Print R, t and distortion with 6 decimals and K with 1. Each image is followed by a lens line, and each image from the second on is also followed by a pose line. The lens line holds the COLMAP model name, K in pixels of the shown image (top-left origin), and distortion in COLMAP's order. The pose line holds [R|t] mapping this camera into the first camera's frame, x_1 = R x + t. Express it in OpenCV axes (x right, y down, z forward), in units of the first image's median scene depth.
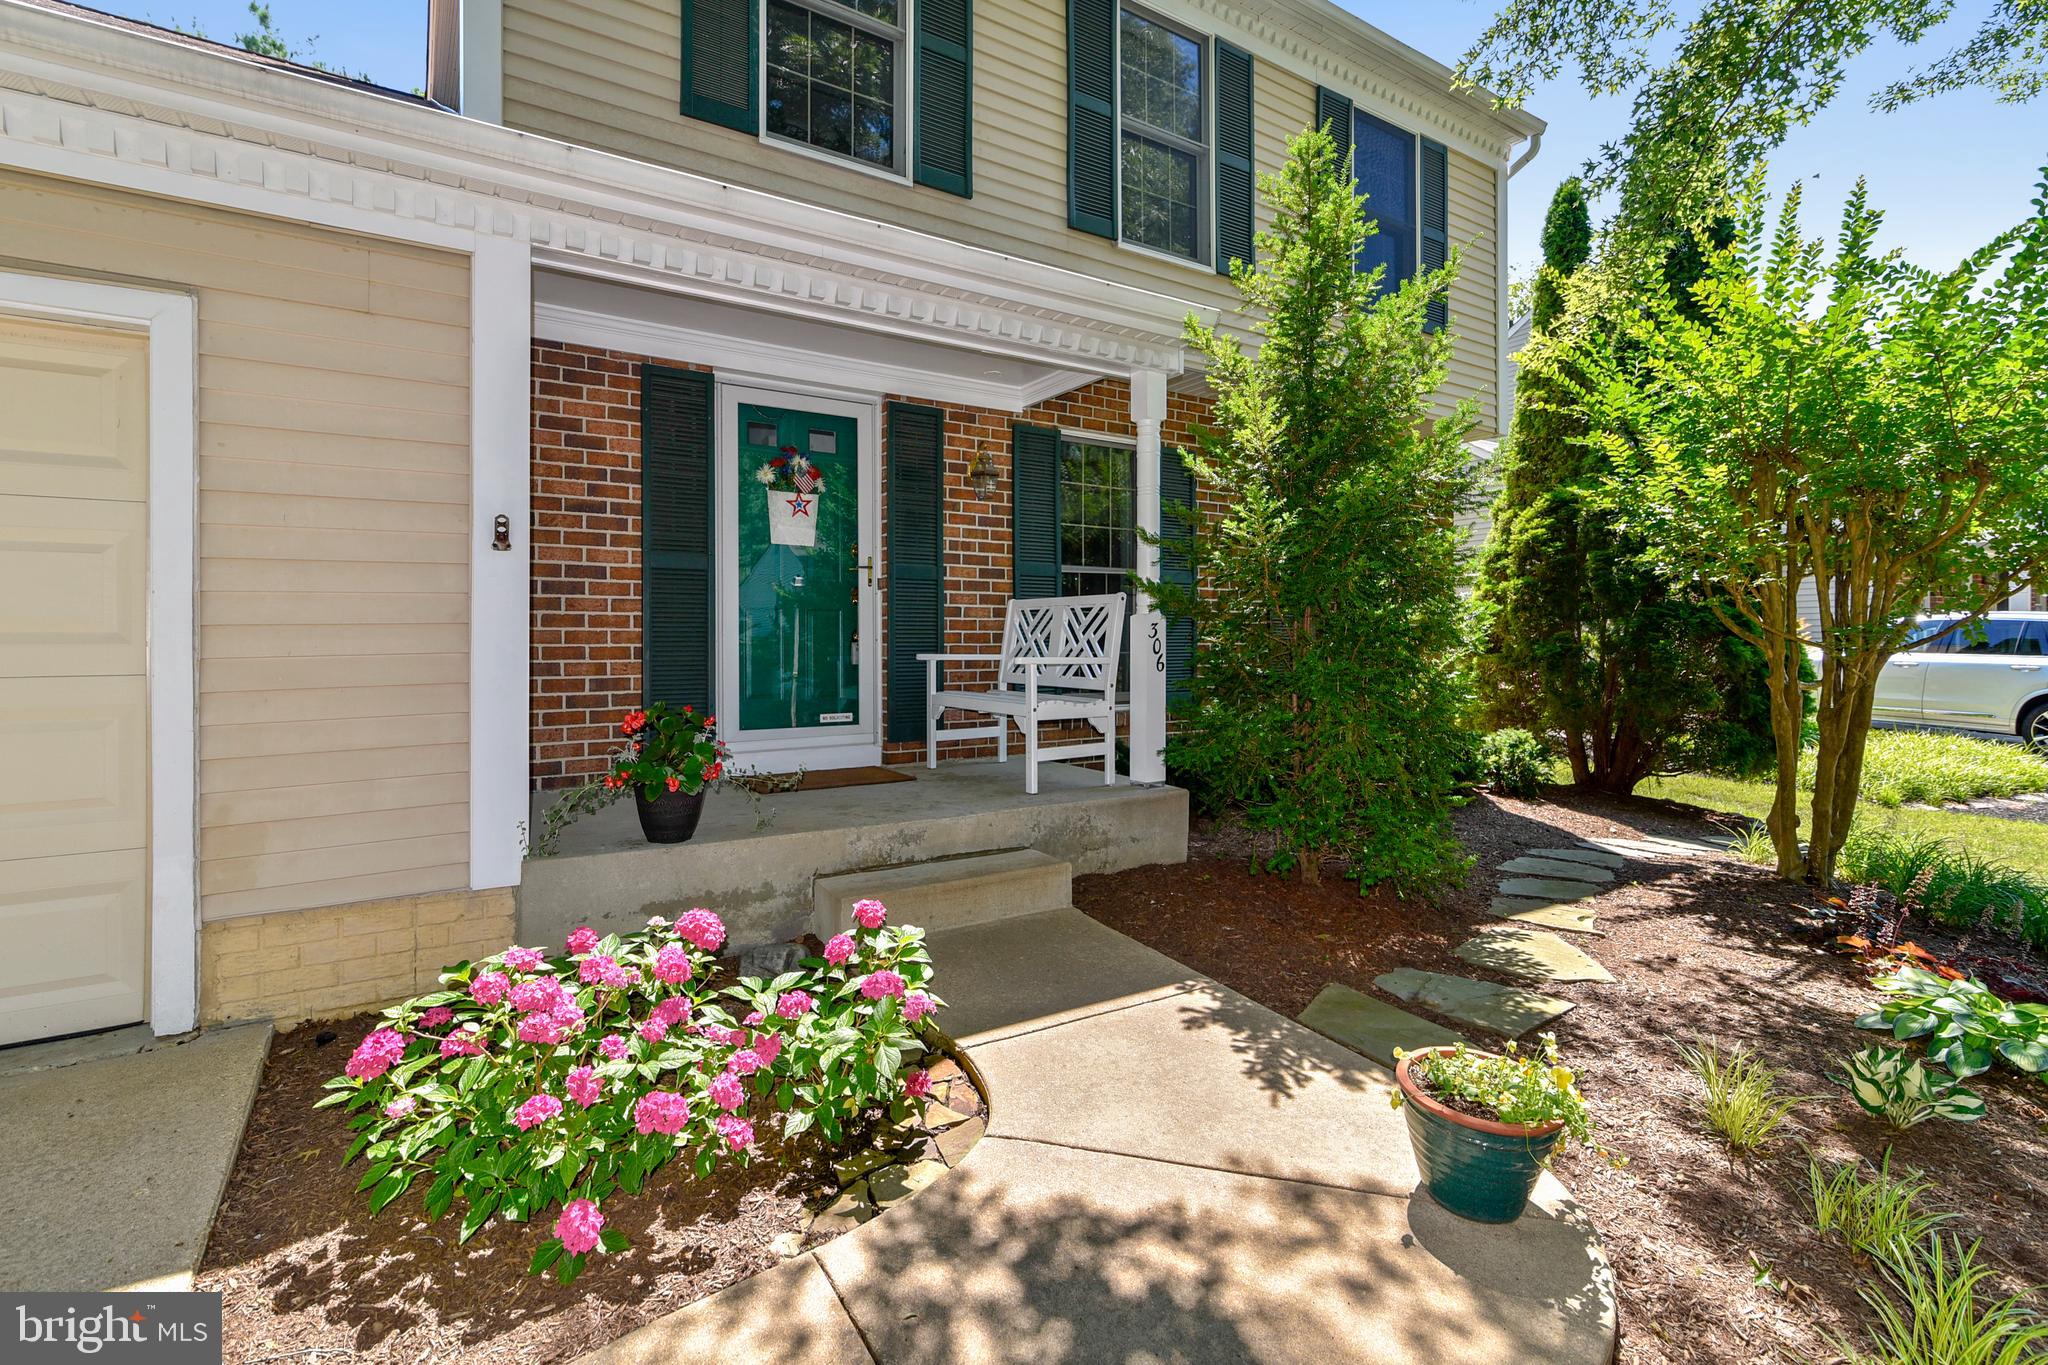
lens RADIAL K [[907.5, 0, 986.7], [0, 907.5, 640.7], [0, 0, 1]] dist [-0.001569, -0.000023]
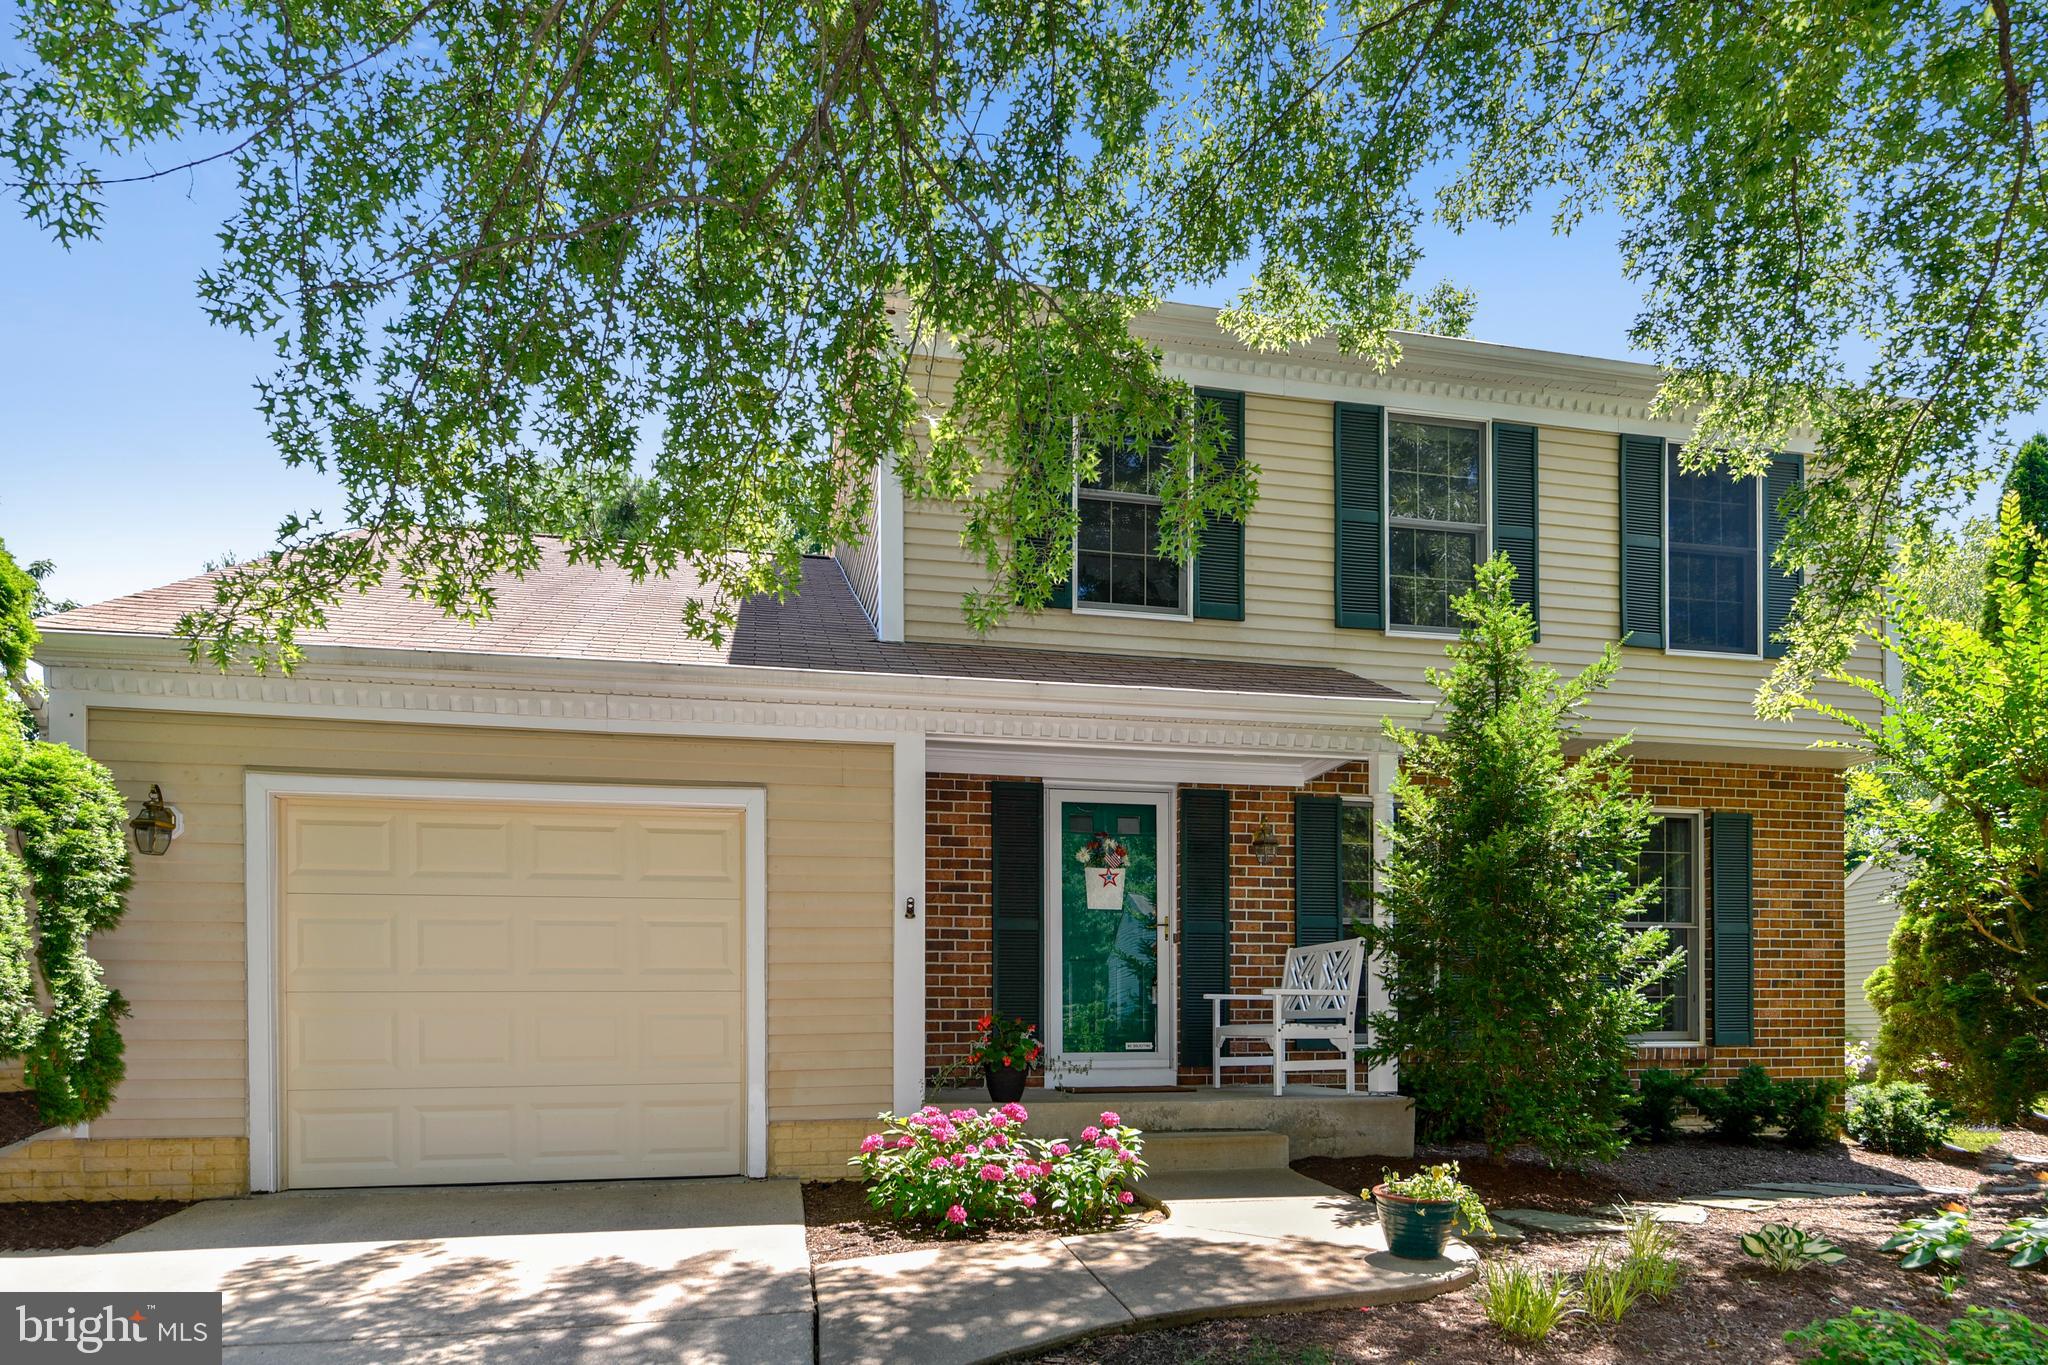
lens RADIAL K [[1194.9, 0, 1016.5], [0, 1194.9, 976.8], [0, 0, 1]] dist [-0.002492, -0.001171]
pose [[0.936999, -0.021507, -0.348669, 0.251524], [0.003831, 0.998676, -0.051307, 0.073897], [0.349310, 0.046738, 0.935841, -0.599810]]
